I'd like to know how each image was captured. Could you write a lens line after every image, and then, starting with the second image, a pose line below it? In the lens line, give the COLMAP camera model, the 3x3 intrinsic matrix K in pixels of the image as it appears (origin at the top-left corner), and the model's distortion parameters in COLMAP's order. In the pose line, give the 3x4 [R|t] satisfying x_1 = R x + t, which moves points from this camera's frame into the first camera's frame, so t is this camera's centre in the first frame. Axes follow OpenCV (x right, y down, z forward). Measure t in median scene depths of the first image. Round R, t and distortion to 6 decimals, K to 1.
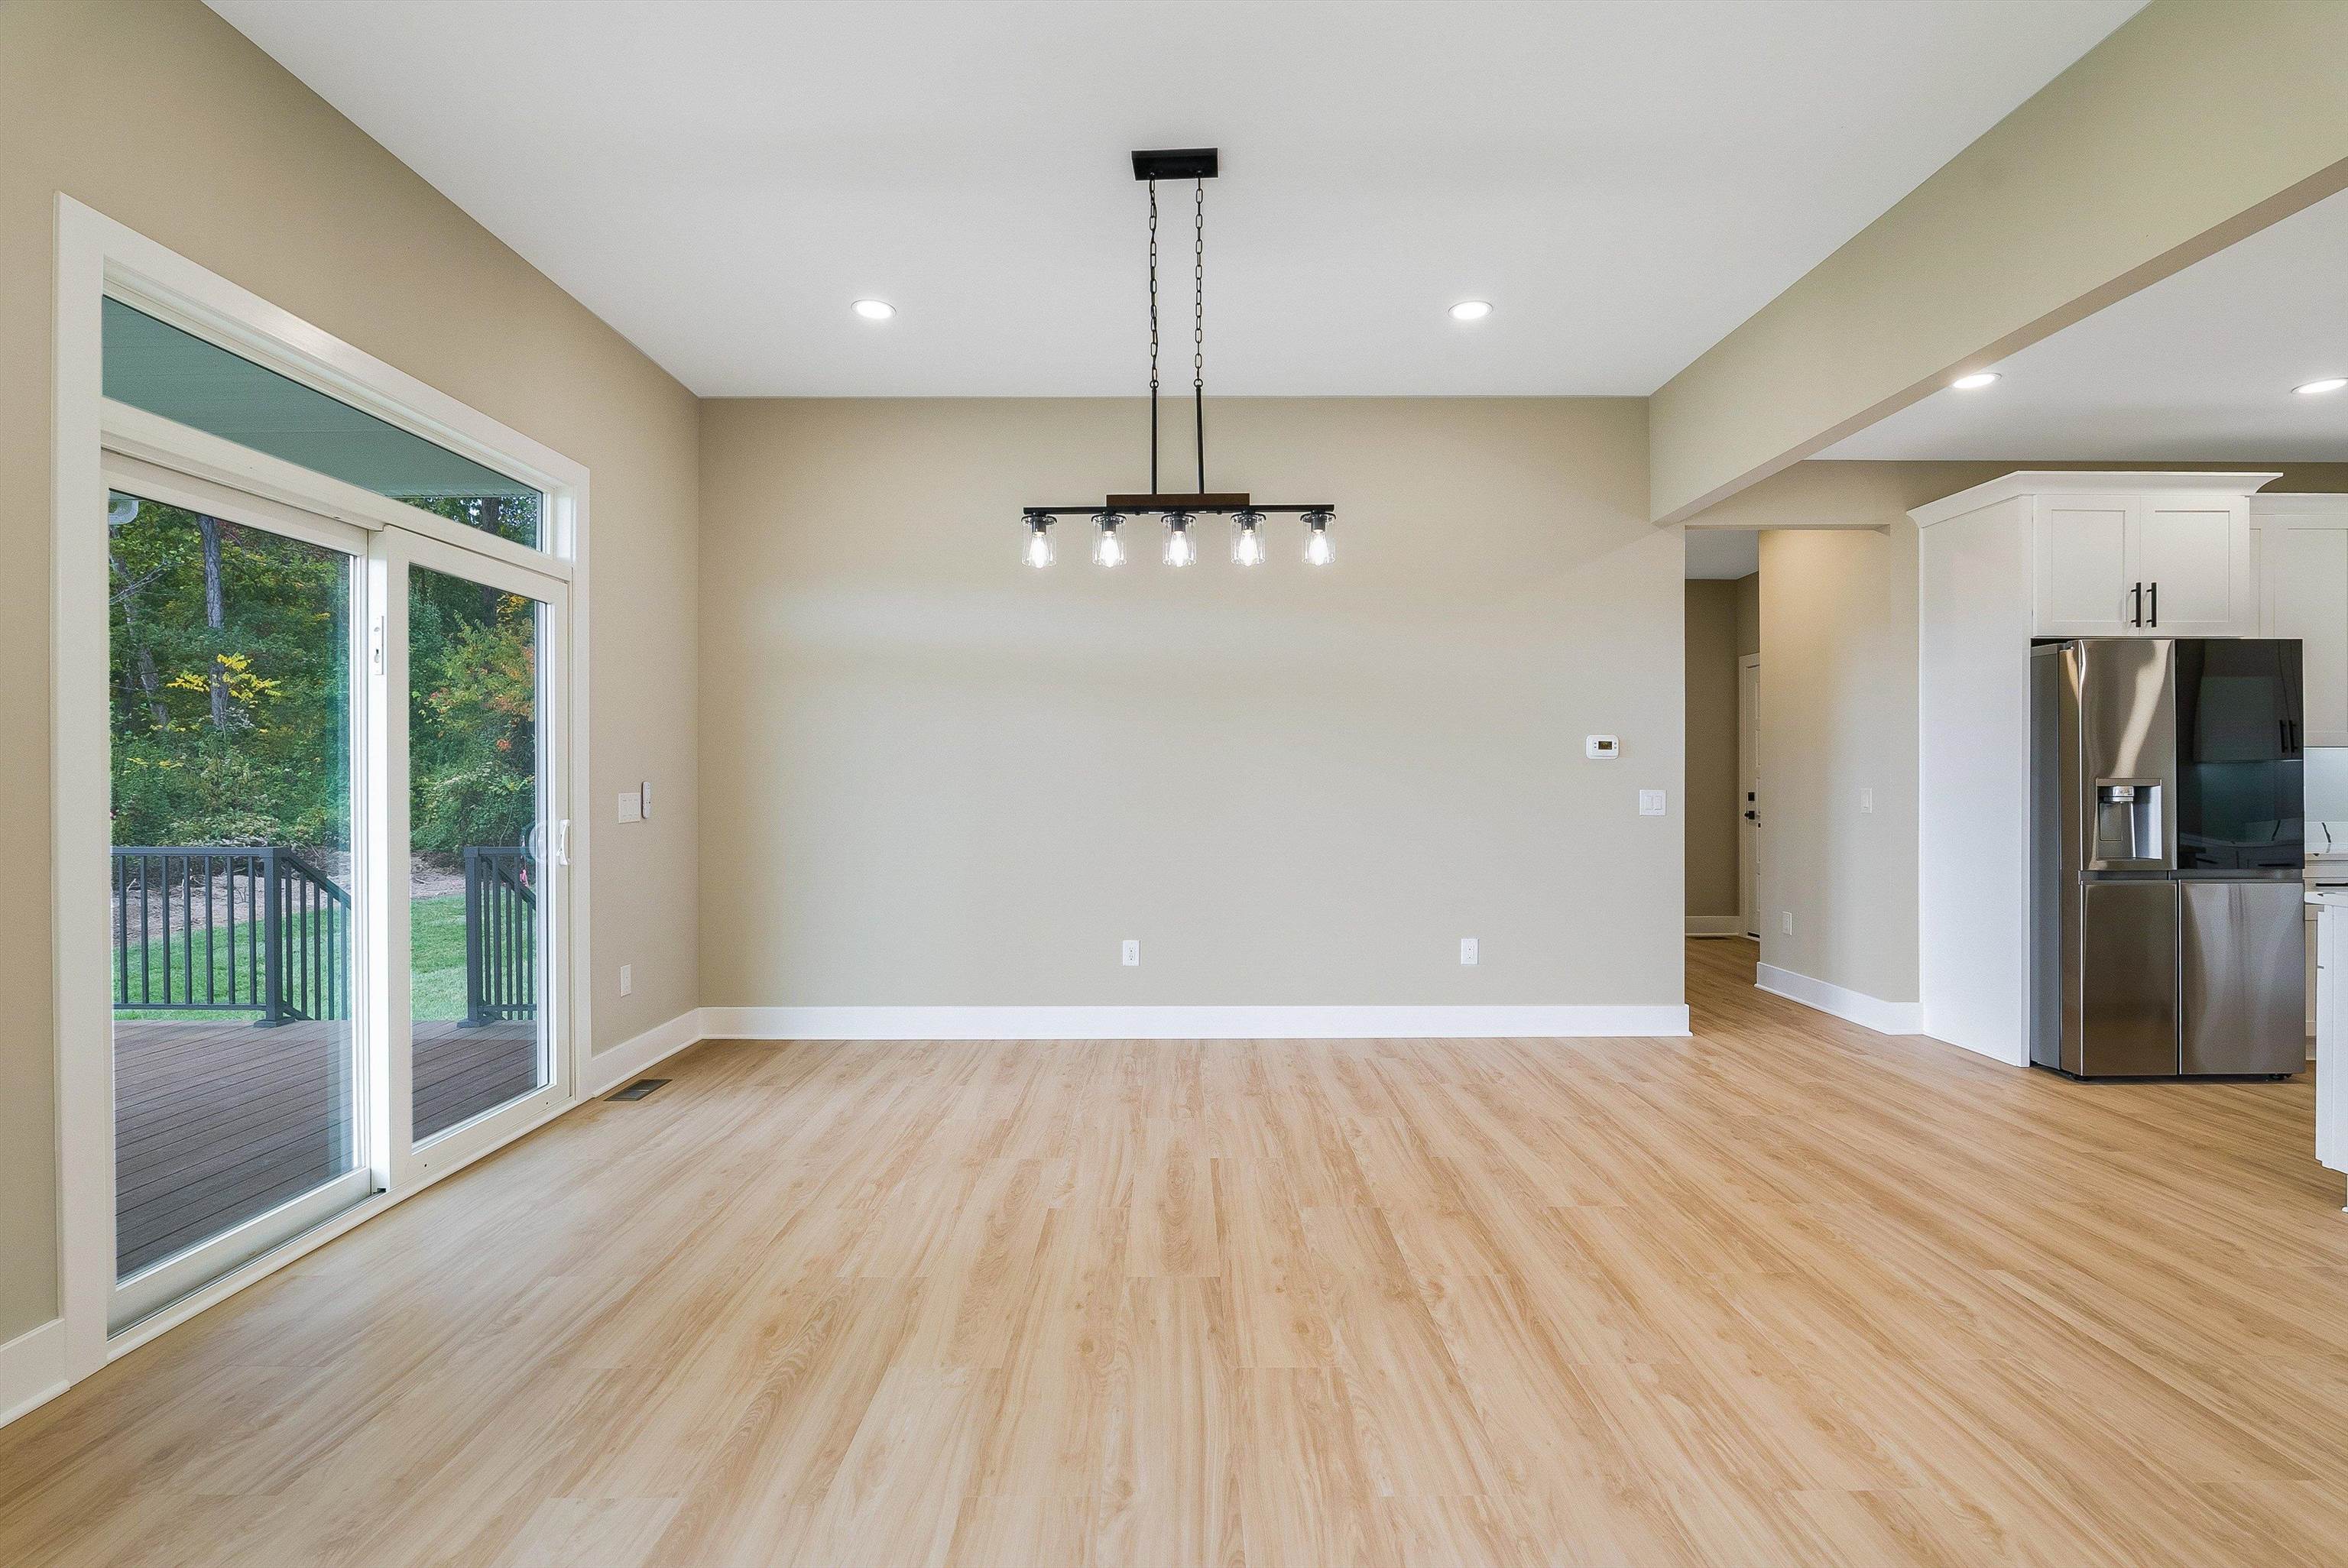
lens RADIAL K [[1041.2, 0, 1180.6], [0, 1041.2, 781.0], [0, 0, 1]] dist [-0.004990, -0.001834]
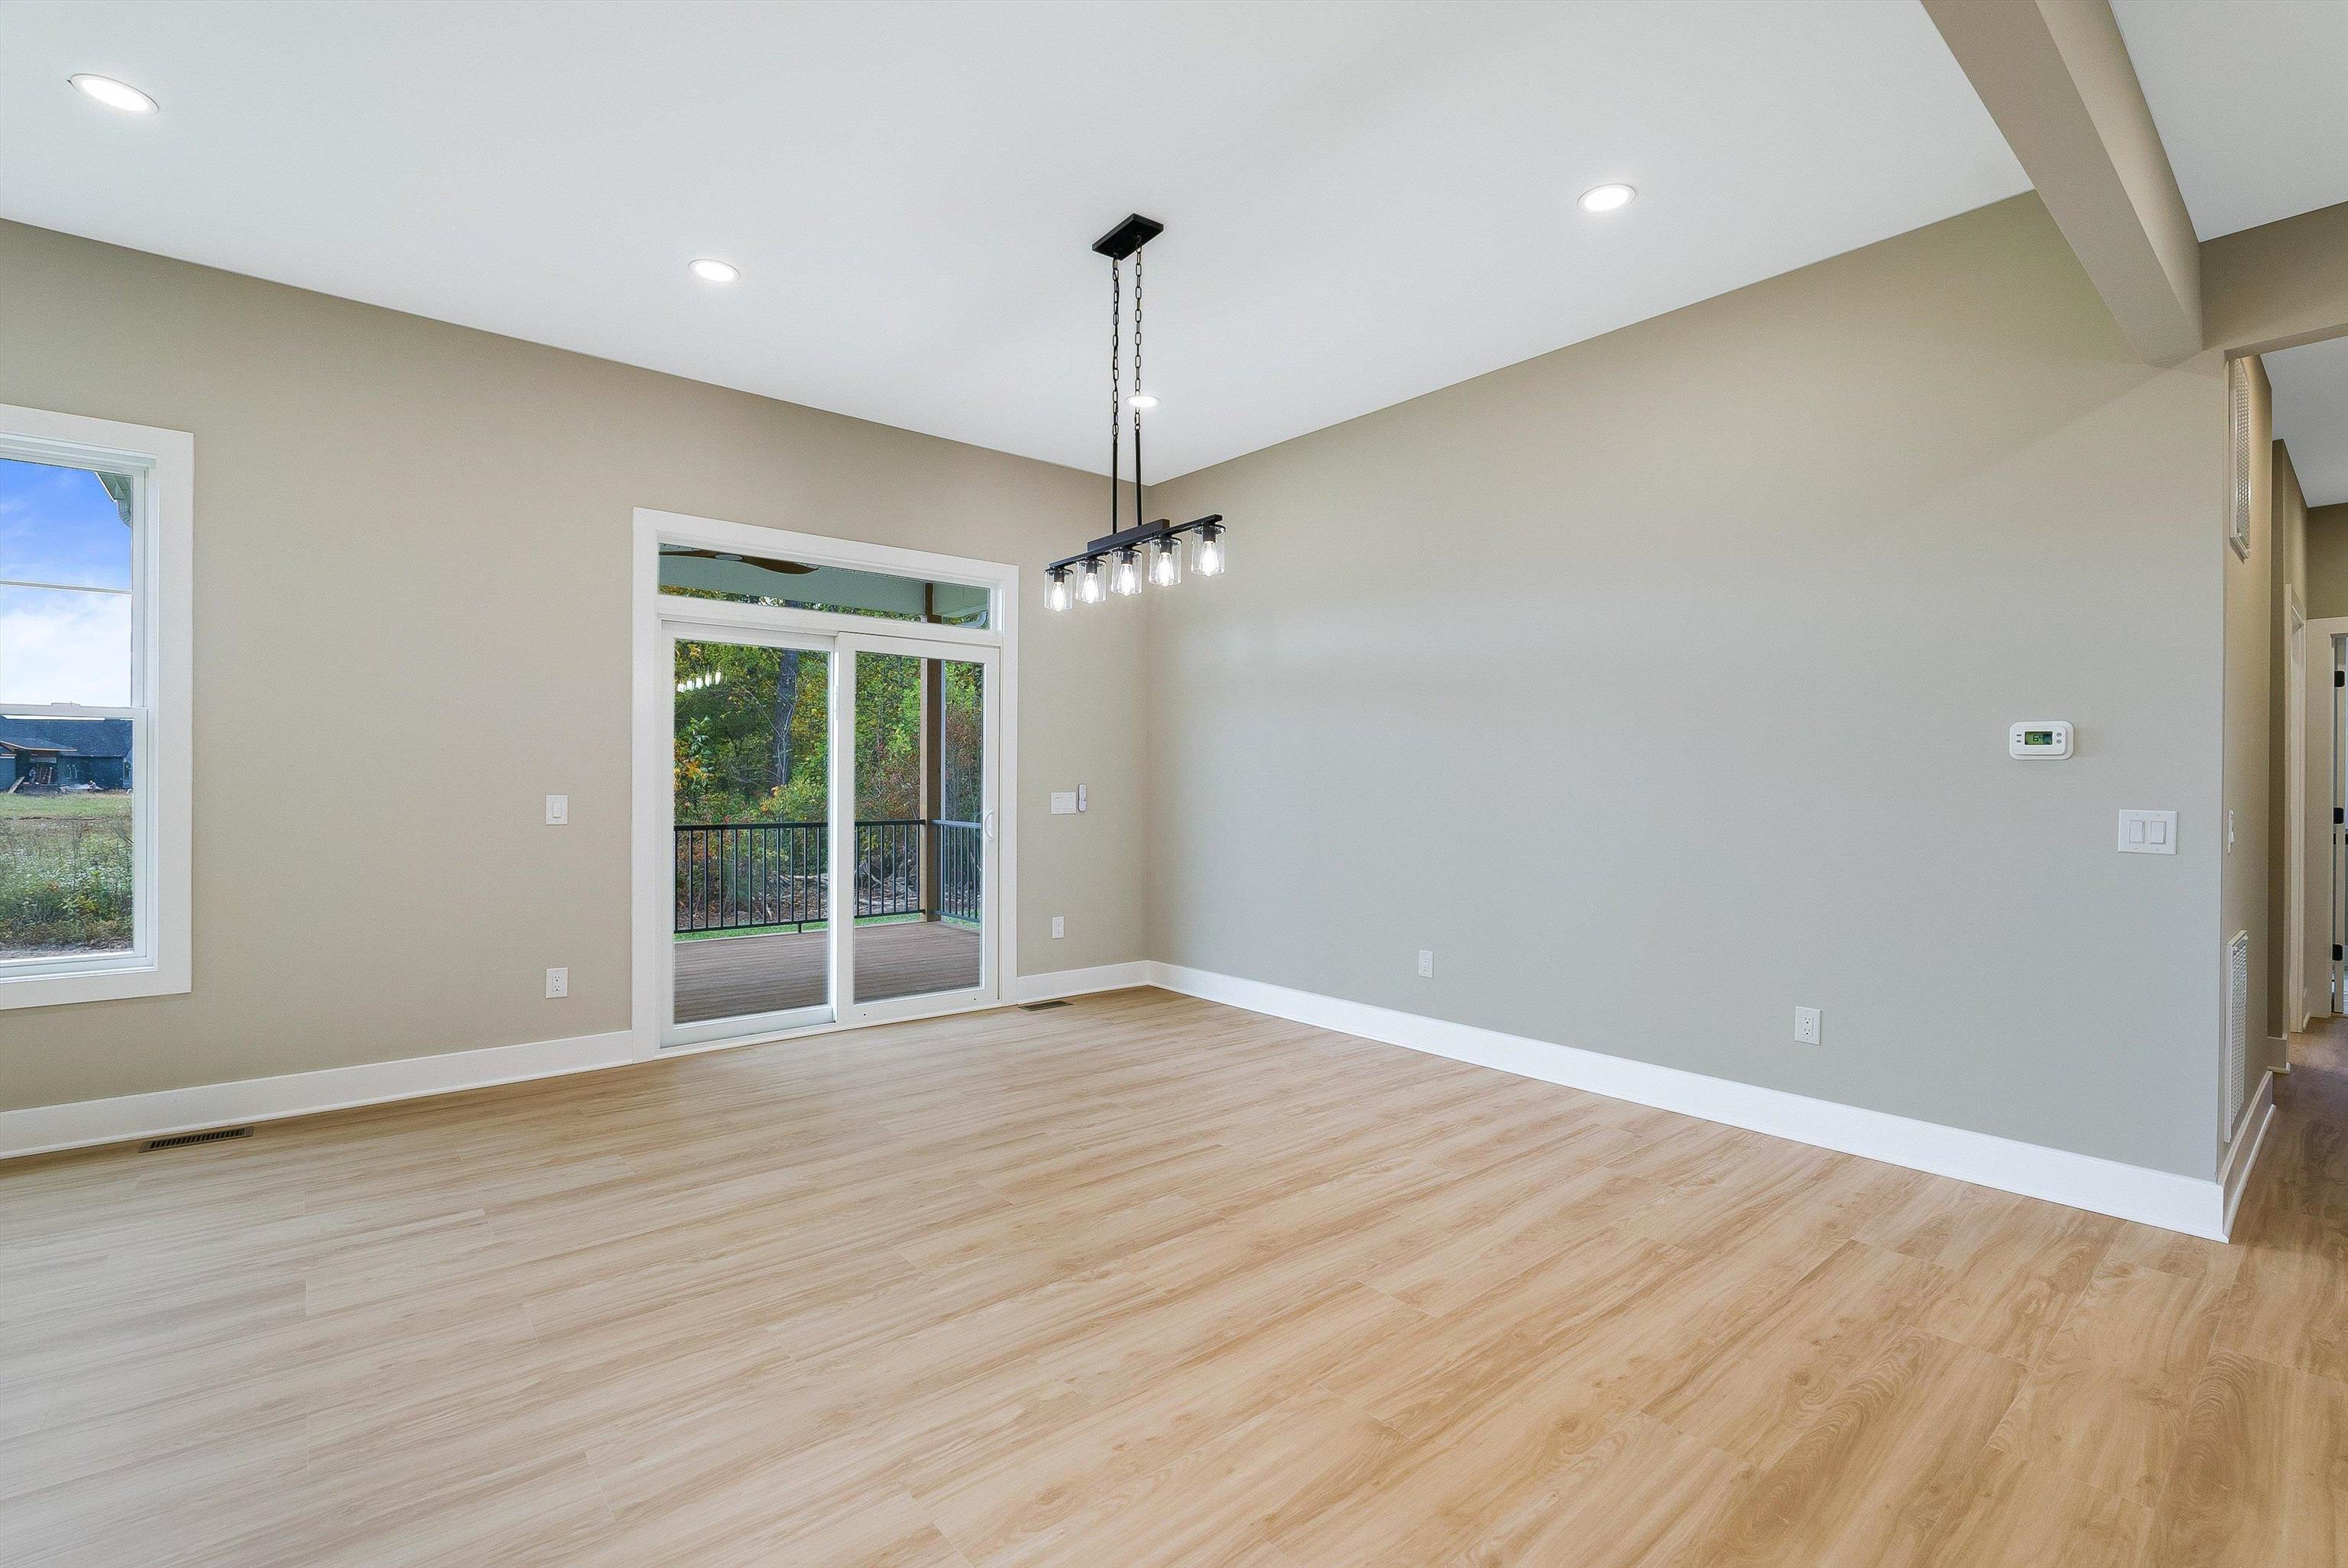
lens RADIAL K [[1041.2, 0, 1177.1], [0, 1041.2, 780.7], [0, 0, 1]] dist [-0.004990, -0.001834]
pose [[0.644490, 0.003705, -0.764604, 0.880091], [-0.008093, 0.999965, -0.001977, -0.003408], [0.764570, 0.007462, 0.644498, 0.313206]]
